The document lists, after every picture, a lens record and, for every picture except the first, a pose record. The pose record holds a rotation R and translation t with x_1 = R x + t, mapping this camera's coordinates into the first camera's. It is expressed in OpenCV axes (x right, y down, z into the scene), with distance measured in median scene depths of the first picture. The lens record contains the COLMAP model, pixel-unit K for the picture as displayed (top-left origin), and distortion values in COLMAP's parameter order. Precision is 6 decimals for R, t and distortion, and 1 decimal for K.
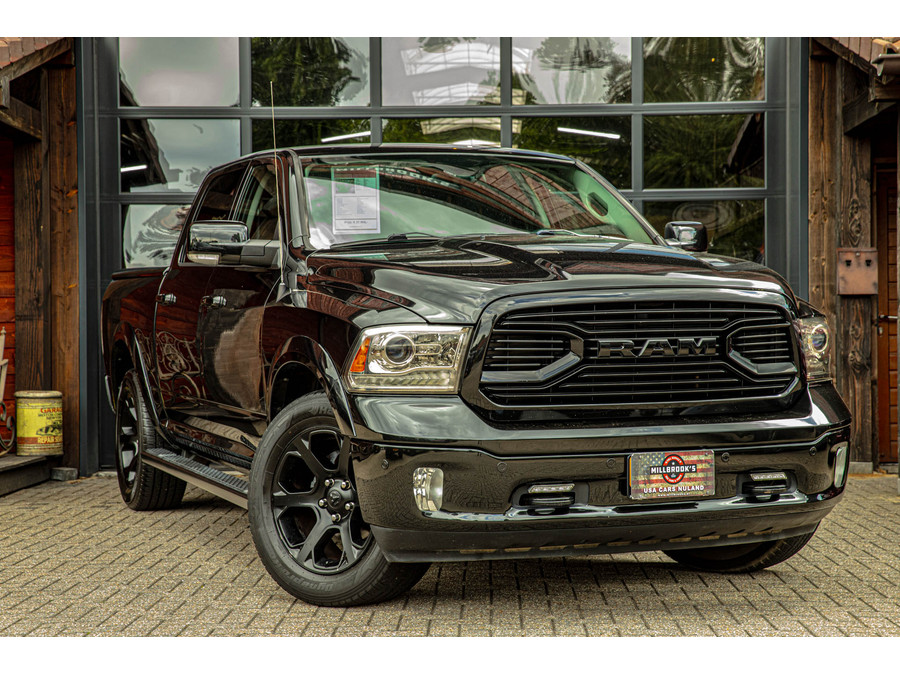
lens RADIAL K [[1720.4, 0, 450.0], [0, 1720.4, 337.5], [0, 0, 1]] dist [0.226380, 0.146267]
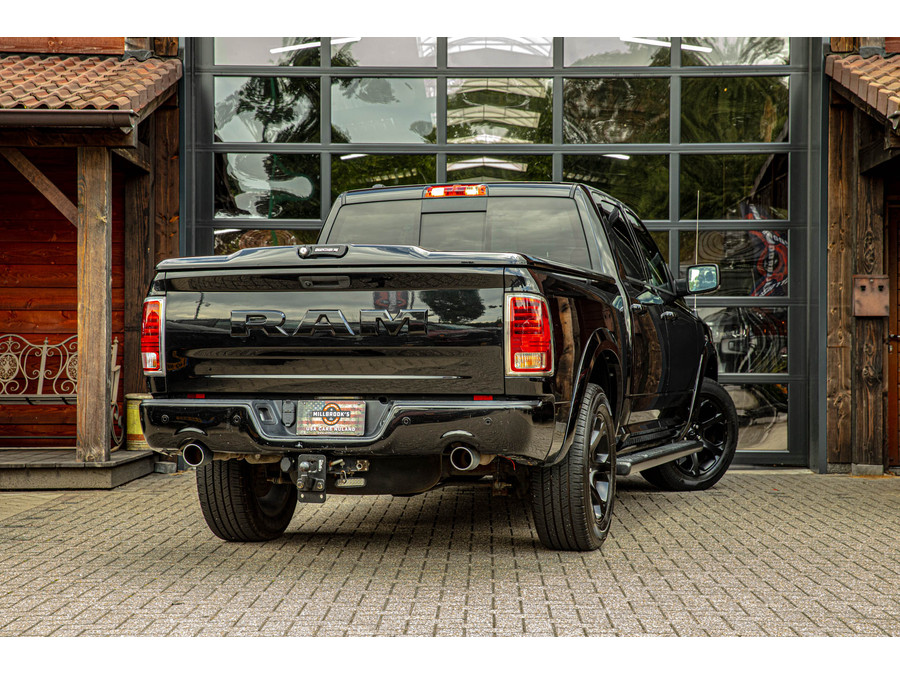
lens RADIAL K [[1720.4, 0, 450.0], [0, 1720.4, 337.5], [0, 0, 1]] dist [0.226380, 0.146267]
pose [[0.999941, 0.010577, 0.002569, -0.040639], [-0.010558, 0.999918, -0.007259, 0.000183], [-0.002646, 0.007231, 0.999970, -0.125633]]
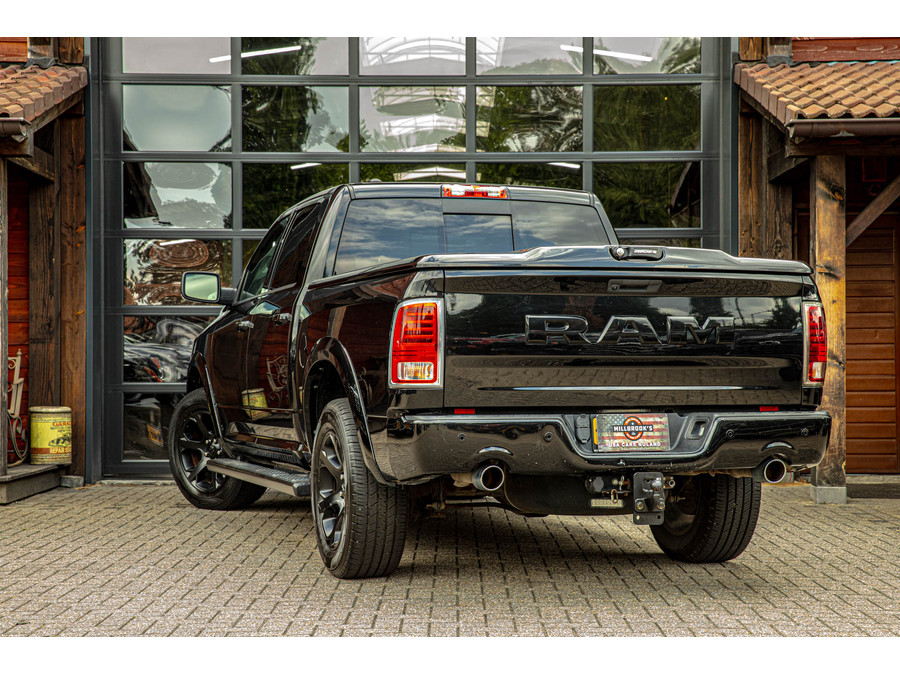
lens RADIAL K [[1720.4, 0, 450.0], [0, 1720.4, 337.5], [0, 0, 1]] dist [0.226380, 0.146267]
pose [[0.999756, 0.004986, 0.021509, -0.004568], [-0.004710, 0.999906, -0.012880, -0.000354], [-0.021571, 0.012776, 0.999686, -0.117734]]
